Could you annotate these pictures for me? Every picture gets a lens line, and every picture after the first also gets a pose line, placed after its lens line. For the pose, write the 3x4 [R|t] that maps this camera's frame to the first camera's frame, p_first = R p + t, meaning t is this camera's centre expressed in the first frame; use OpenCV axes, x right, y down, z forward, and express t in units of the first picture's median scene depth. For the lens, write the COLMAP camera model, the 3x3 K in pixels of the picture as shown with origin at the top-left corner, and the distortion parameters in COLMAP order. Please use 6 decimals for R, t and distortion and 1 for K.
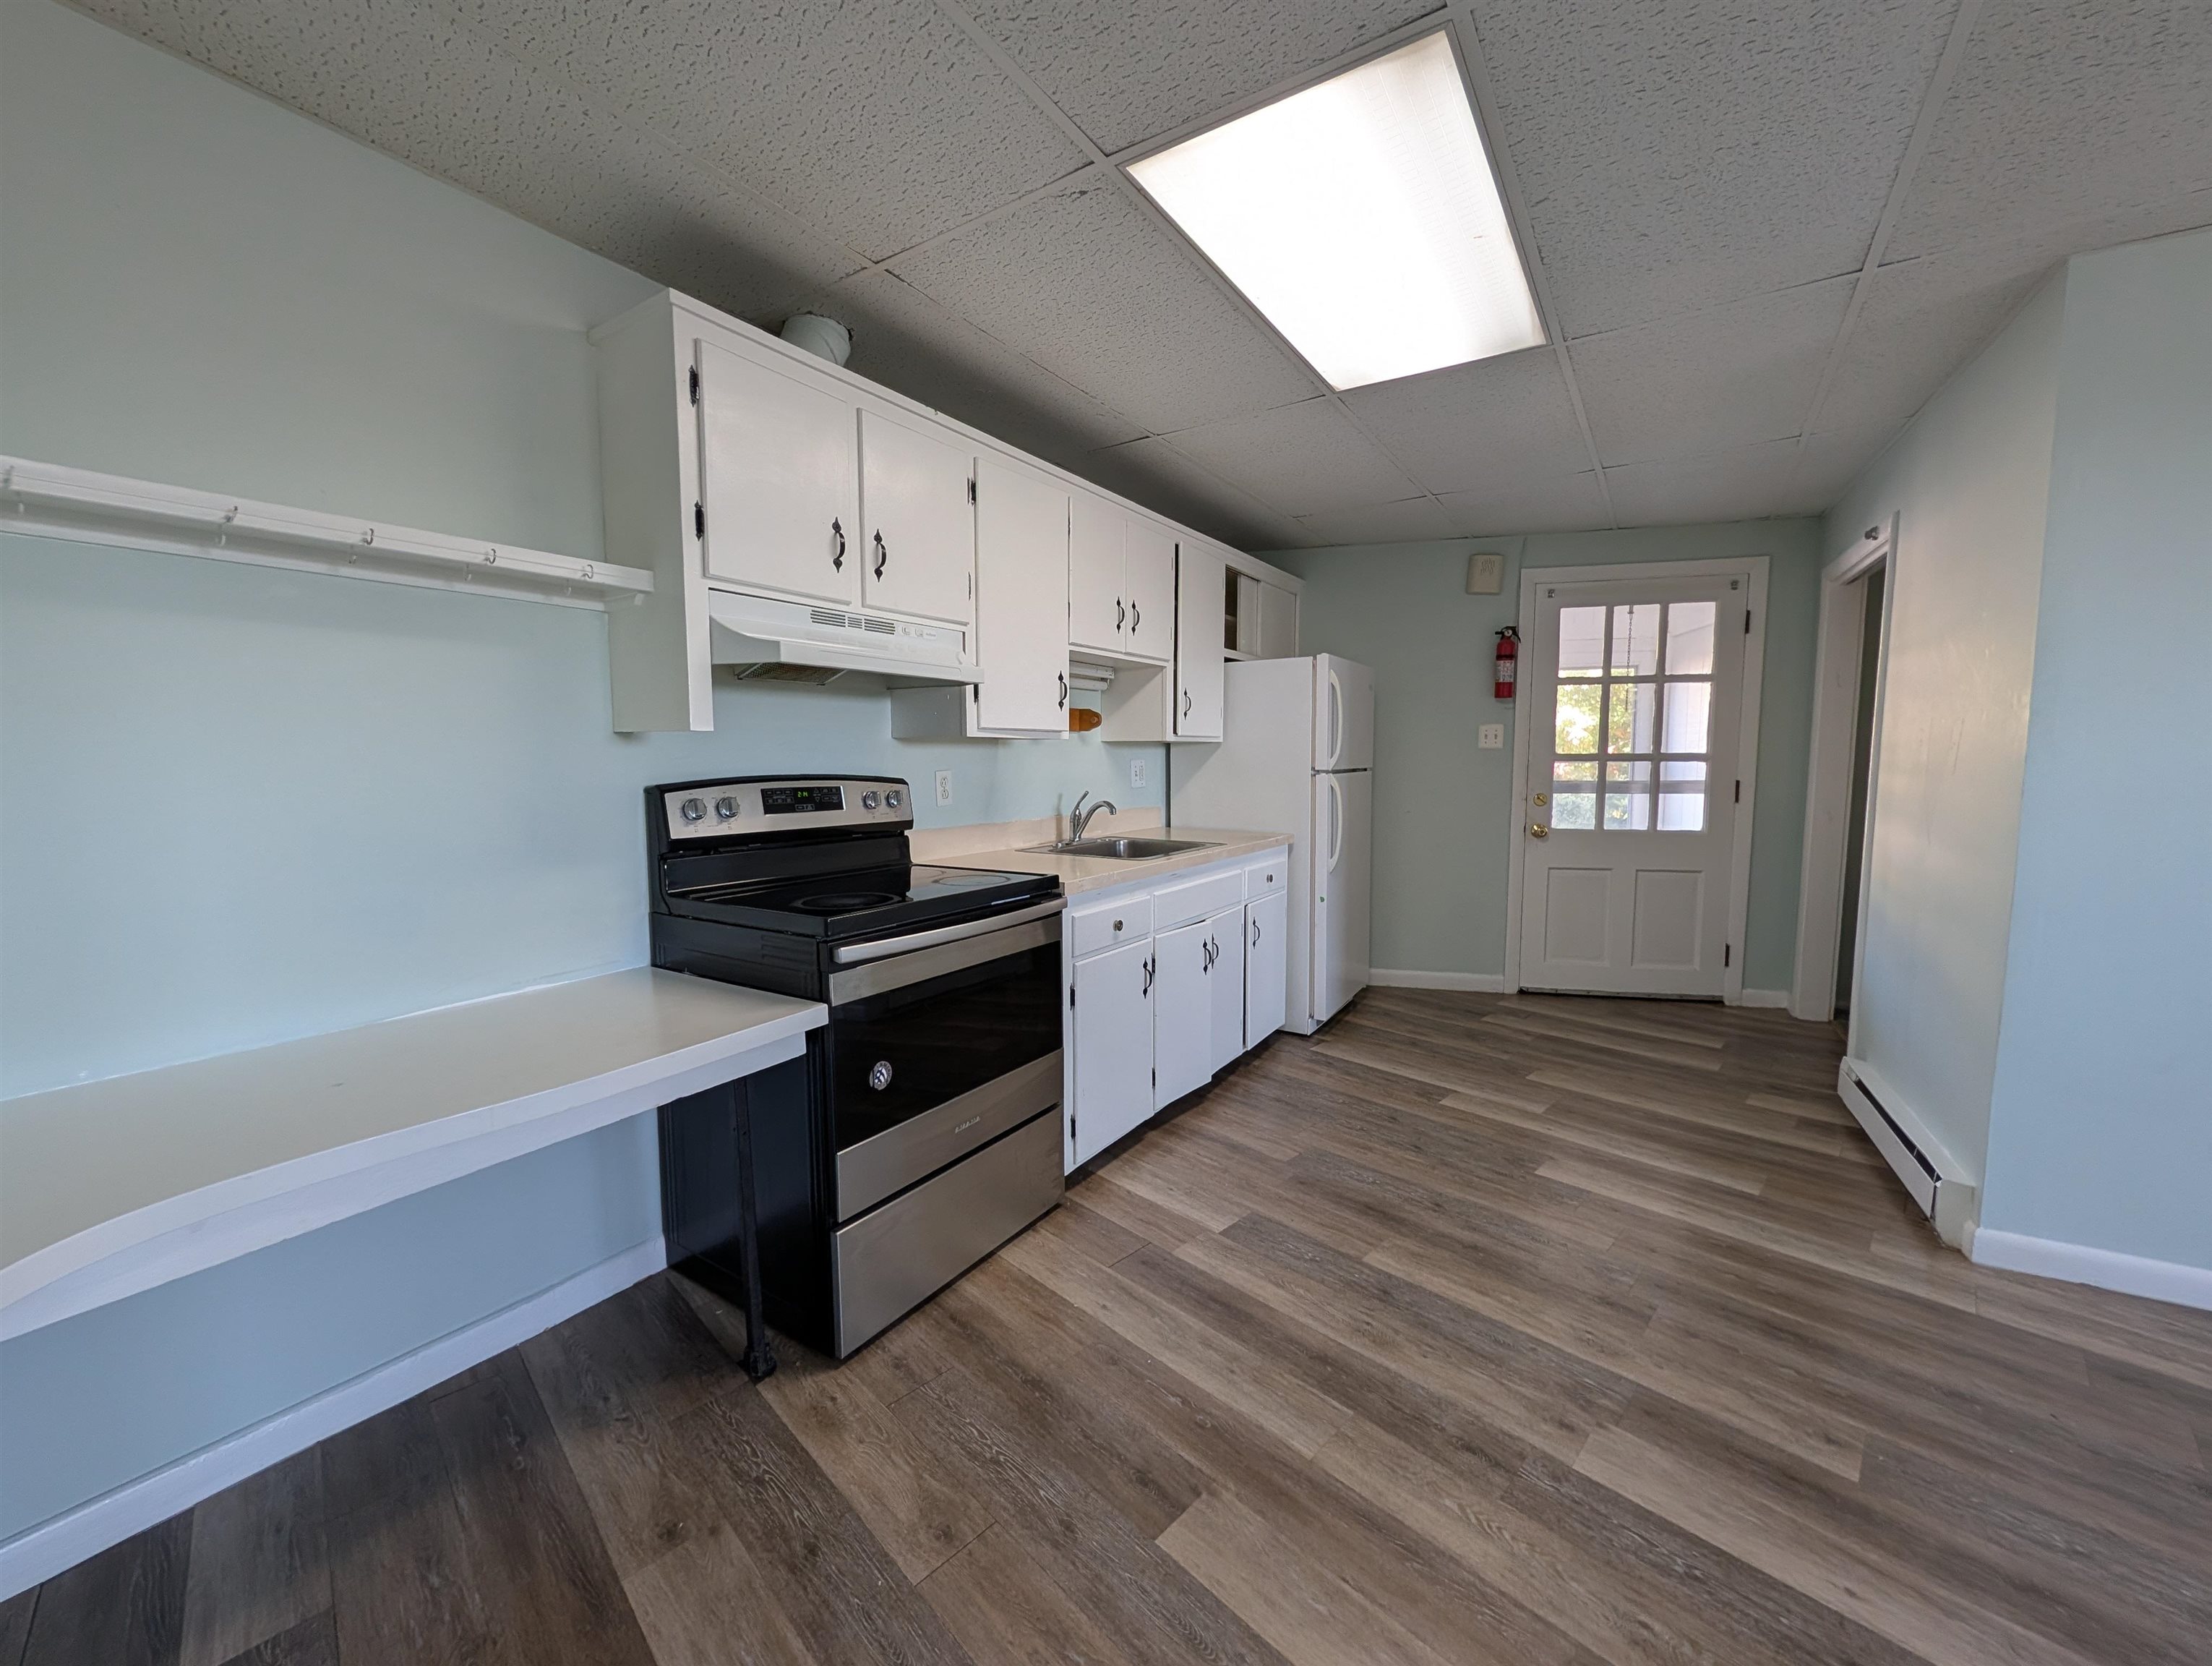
lens RADIAL K [[851.0, 0, 1107.0], [0, 851.0, 827.0], [0, 0, 1]] dist [-0.000220, 0.000004]
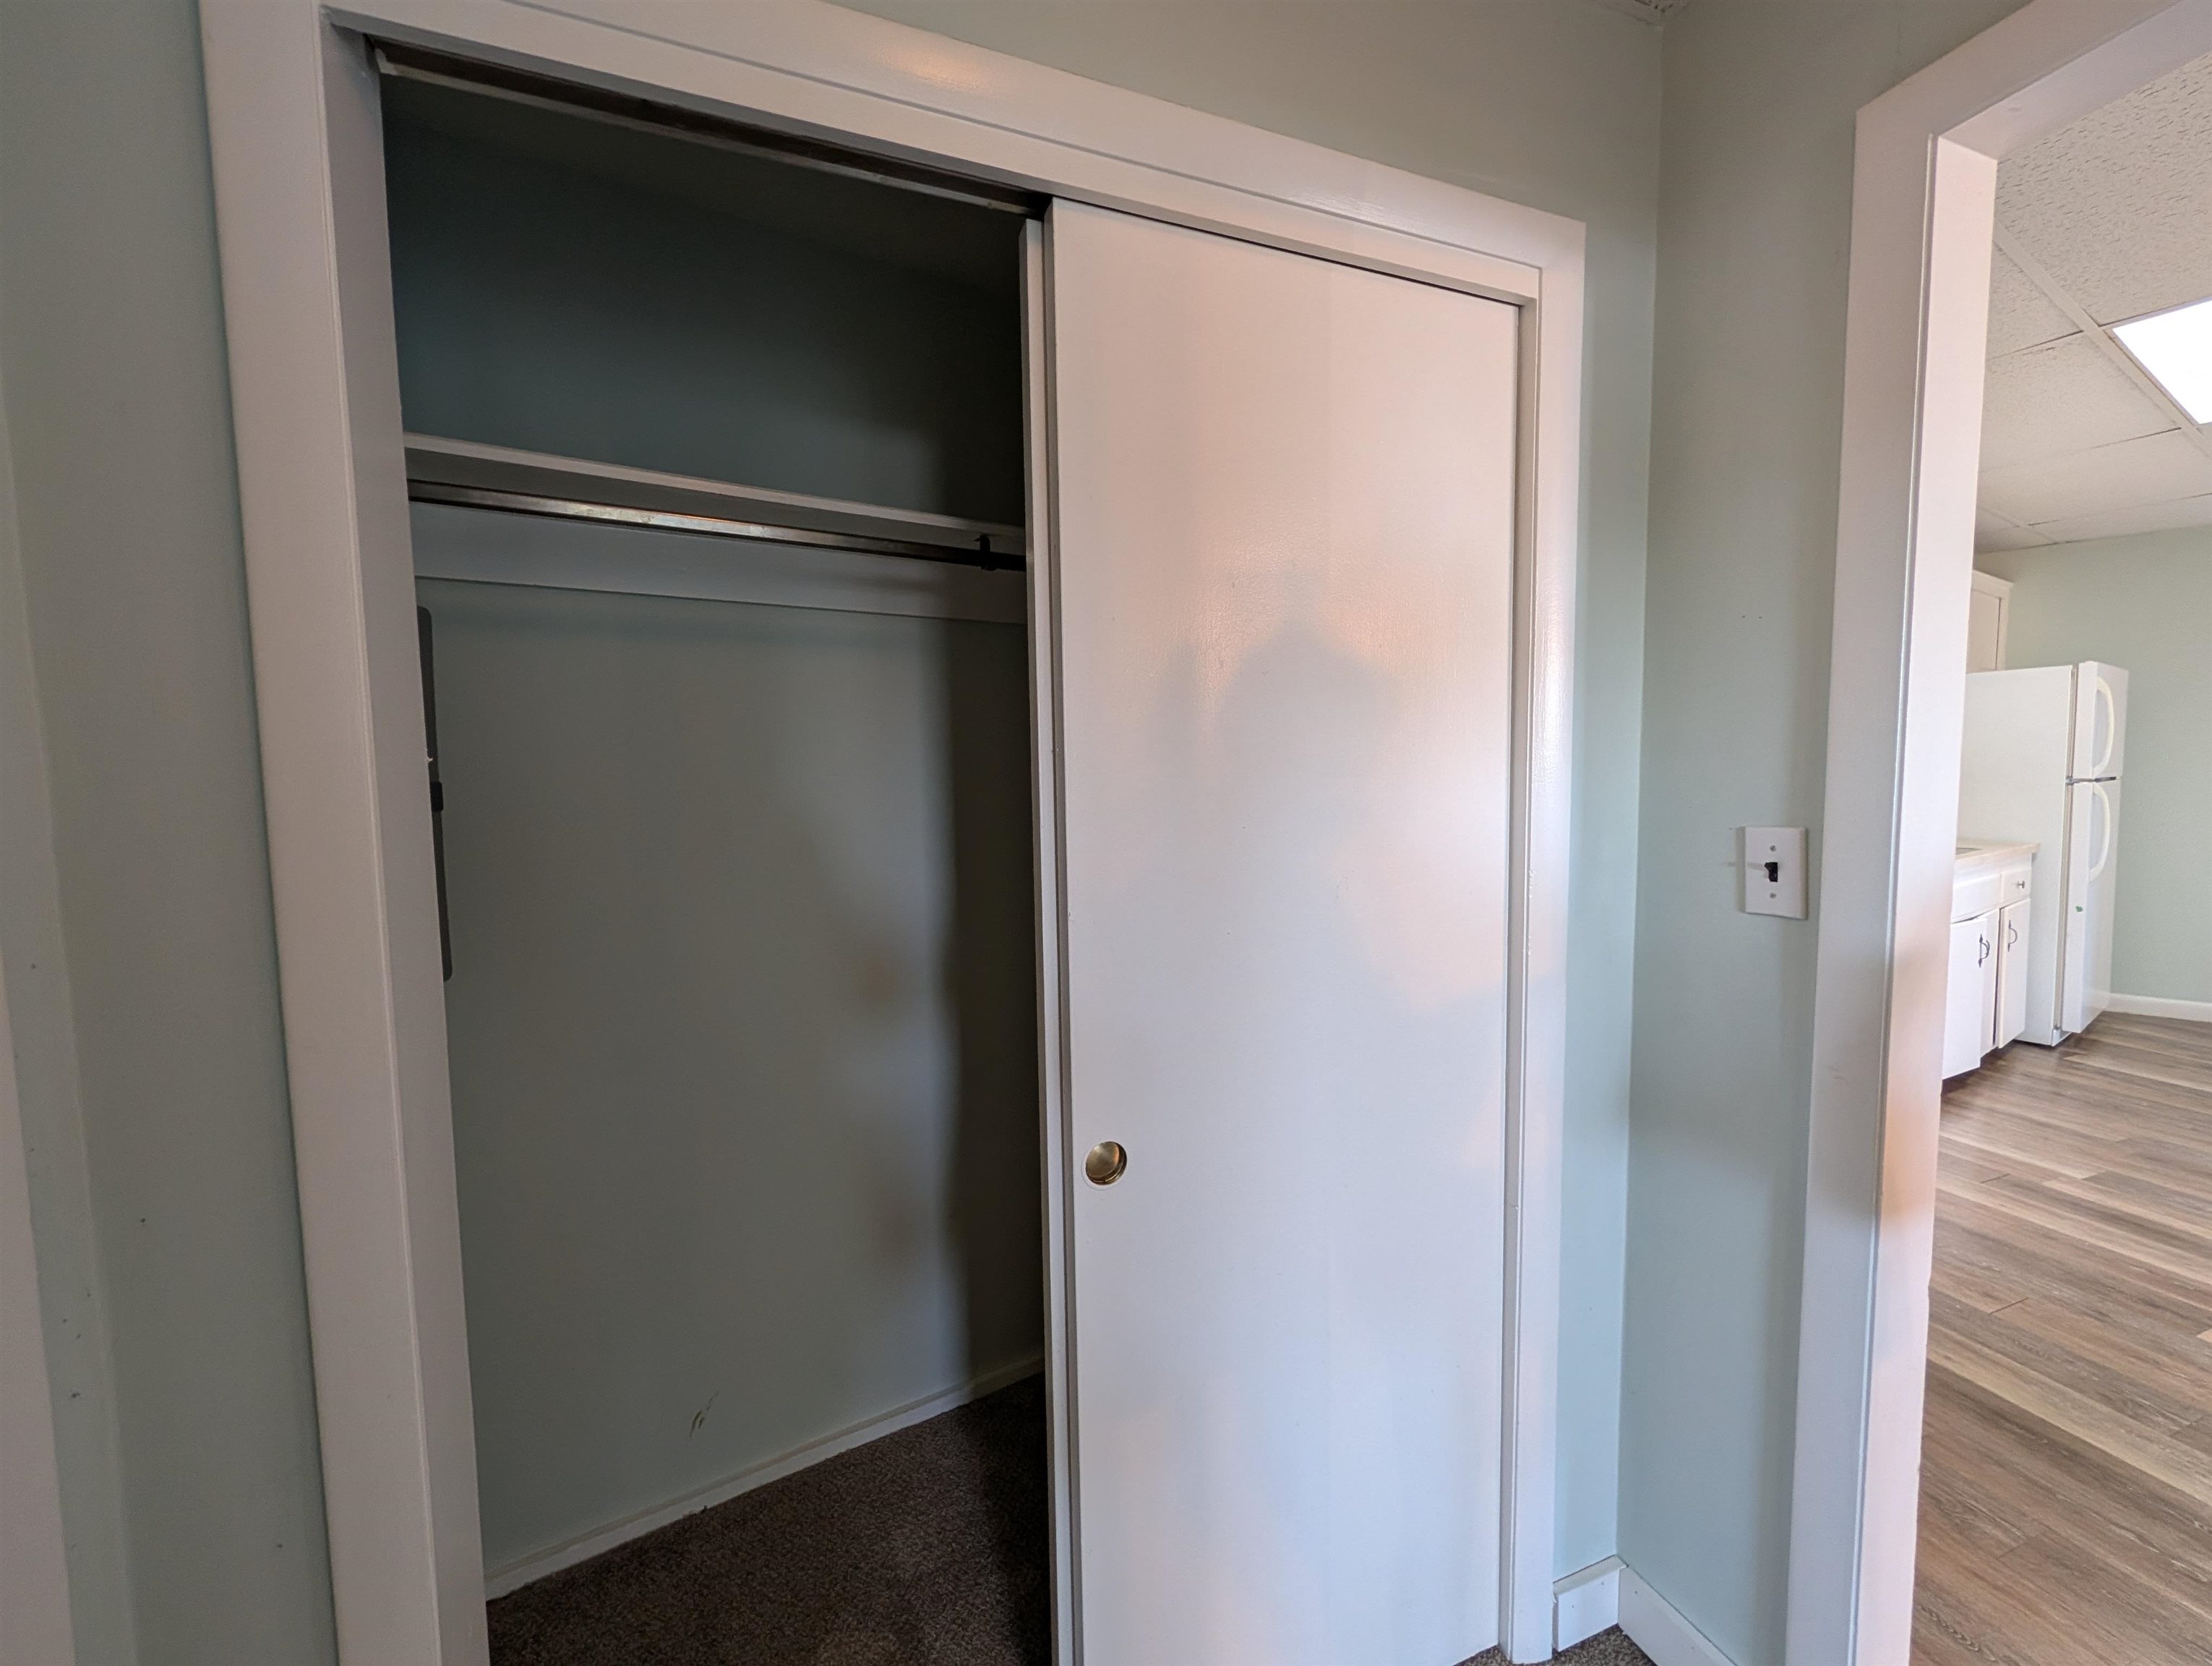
lens RADIAL K [[851.0, 0, 1107.0], [0, 851.0, 827.0], [0, 0, 1]] dist [-0.000220, 0.000004]
pose [[0.911011, 0.022760, -0.411753, -0.581673], [-0.027309, 0.999614, -0.005166, 0.039686], [0.411476, 0.015951, 0.911281, -0.578059]]
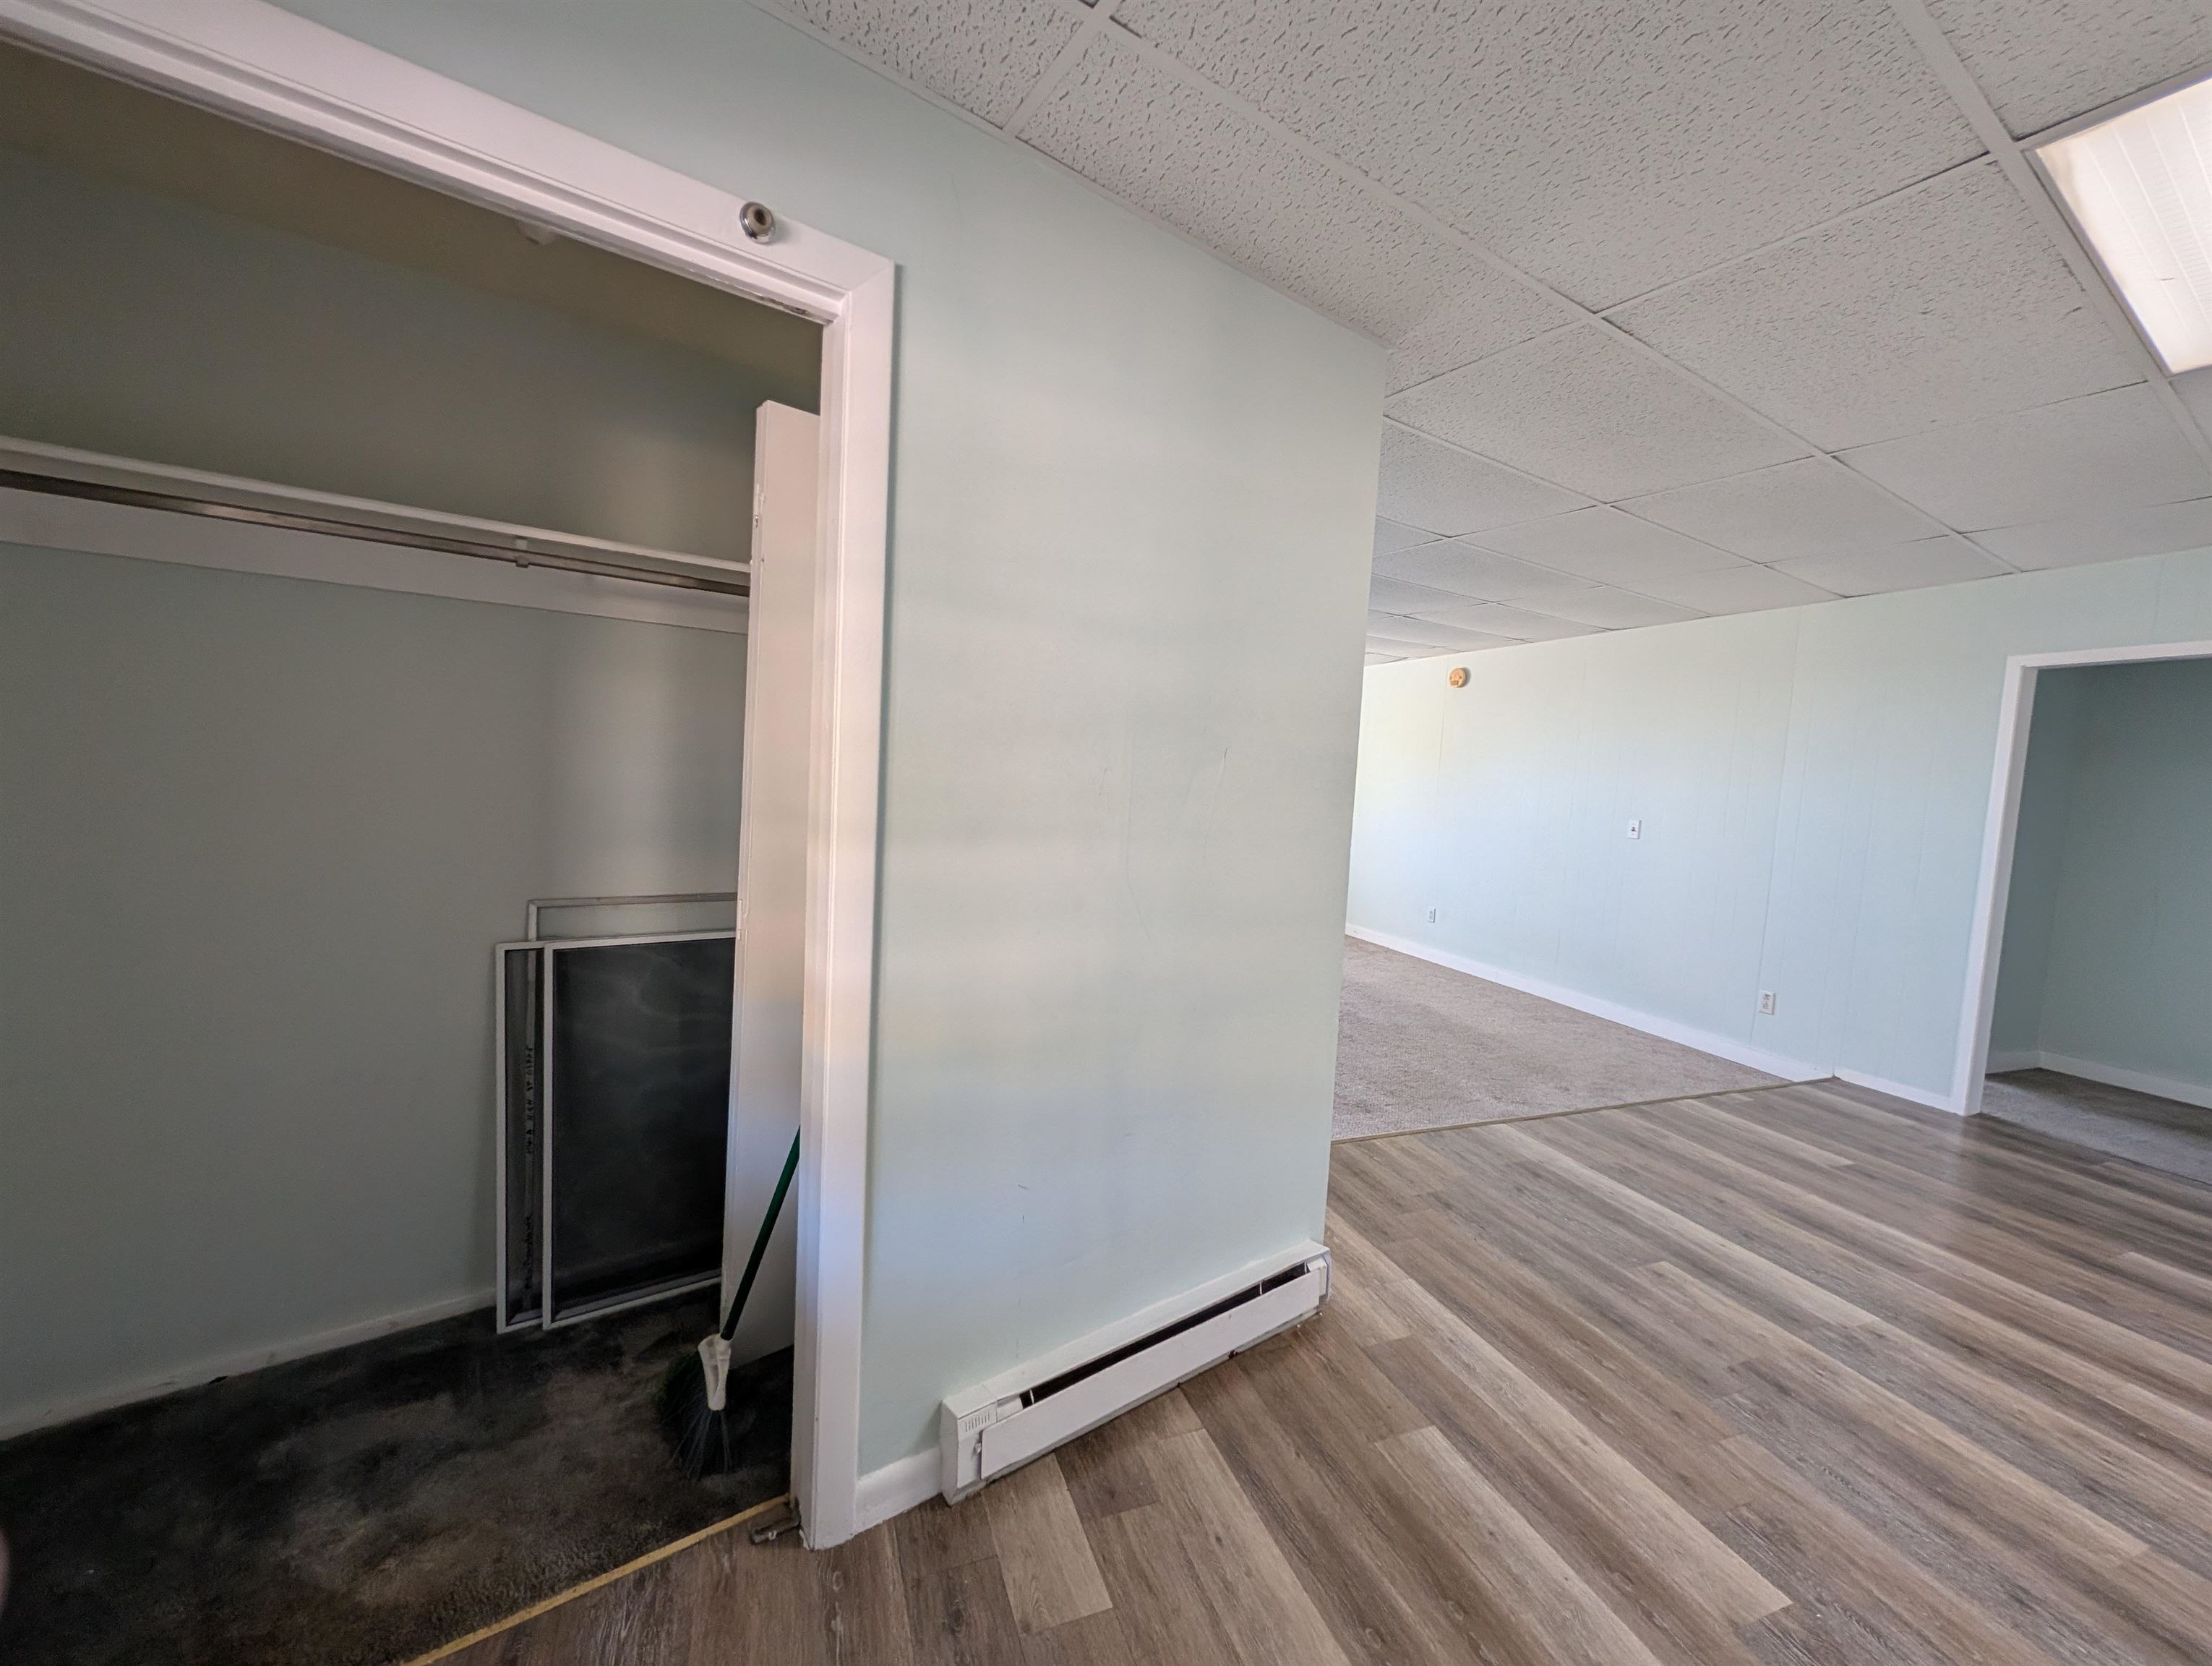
lens RADIAL K [[851.0, 0, 1107.0], [0, 851.0, 827.0], [0, 0, 1]] dist [-0.000220, 0.000004]
pose [[-0.913479, -0.070588, 0.400717, 0.822346], [-0.012993, 0.989395, 0.144666, -0.192948], [-0.406679, 0.126942, -0.904708, 1.838564]]
